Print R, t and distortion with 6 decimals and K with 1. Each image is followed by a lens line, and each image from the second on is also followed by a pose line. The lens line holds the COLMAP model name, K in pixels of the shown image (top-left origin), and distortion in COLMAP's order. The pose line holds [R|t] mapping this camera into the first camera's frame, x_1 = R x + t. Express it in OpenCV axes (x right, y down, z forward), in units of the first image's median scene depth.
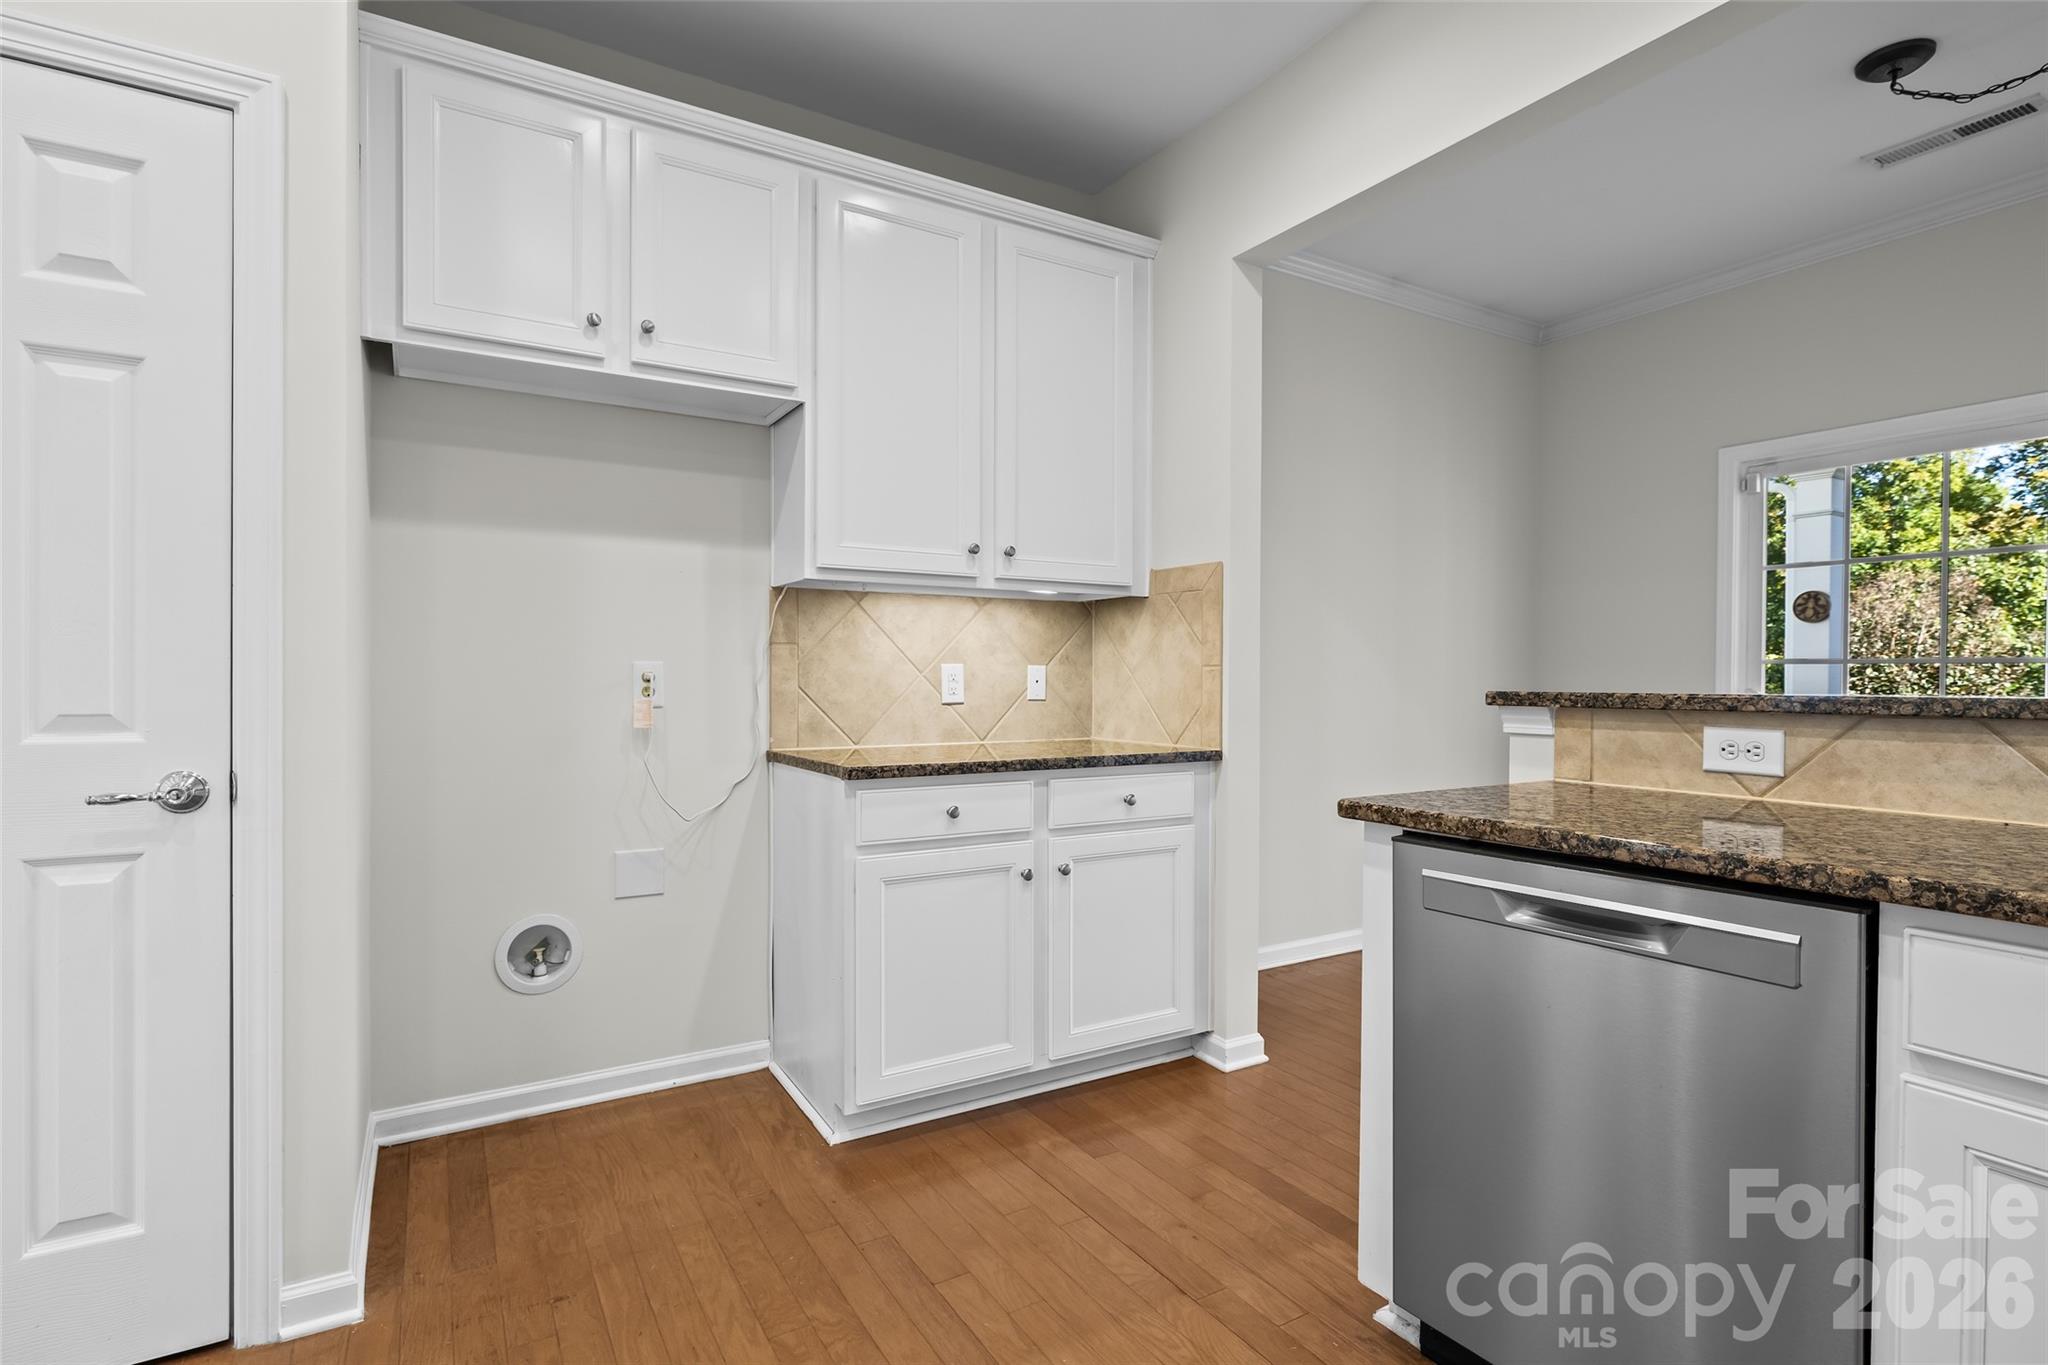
lens RADIAL K [[982.4, 0, 986.0], [0, 982.4, 679.4], [0, 0, 1]] dist [-0.005432, 0.000921]
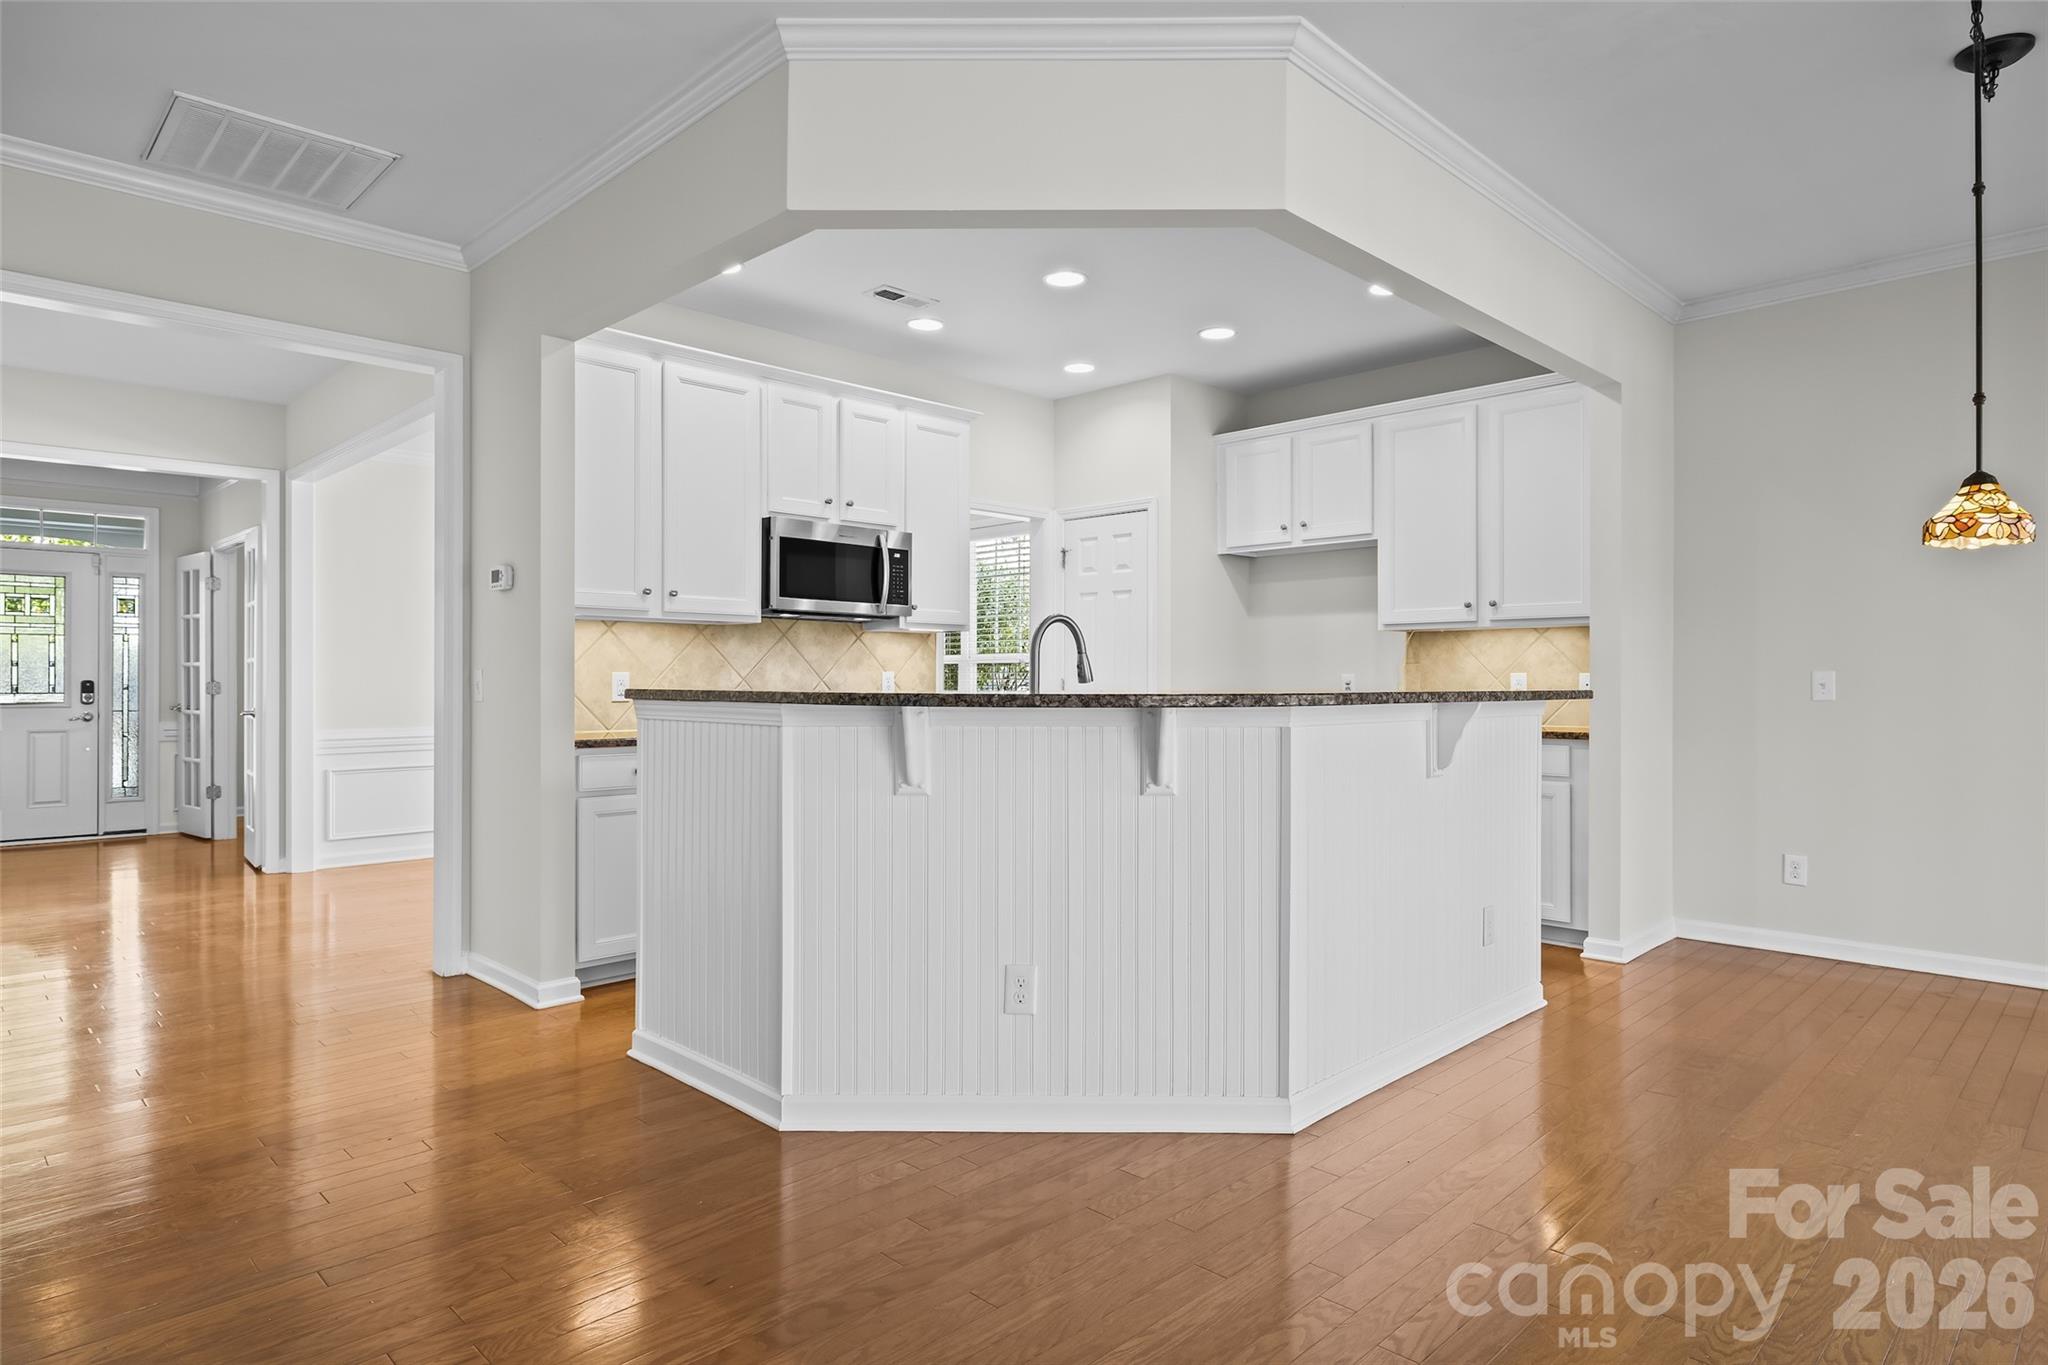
lens RADIAL K [[1151.8, 0, 1024.0], [0, 1151.8, 679.9], [0, 0, 1]] dist [-0.001273, -0.000744]
pose [[0.246947, -0.004356, -0.969019, 2.852002], [-0.001242, 0.999988, -0.004812, 0.008229], [0.969028, 0.002391, 0.246939, -0.354809]]
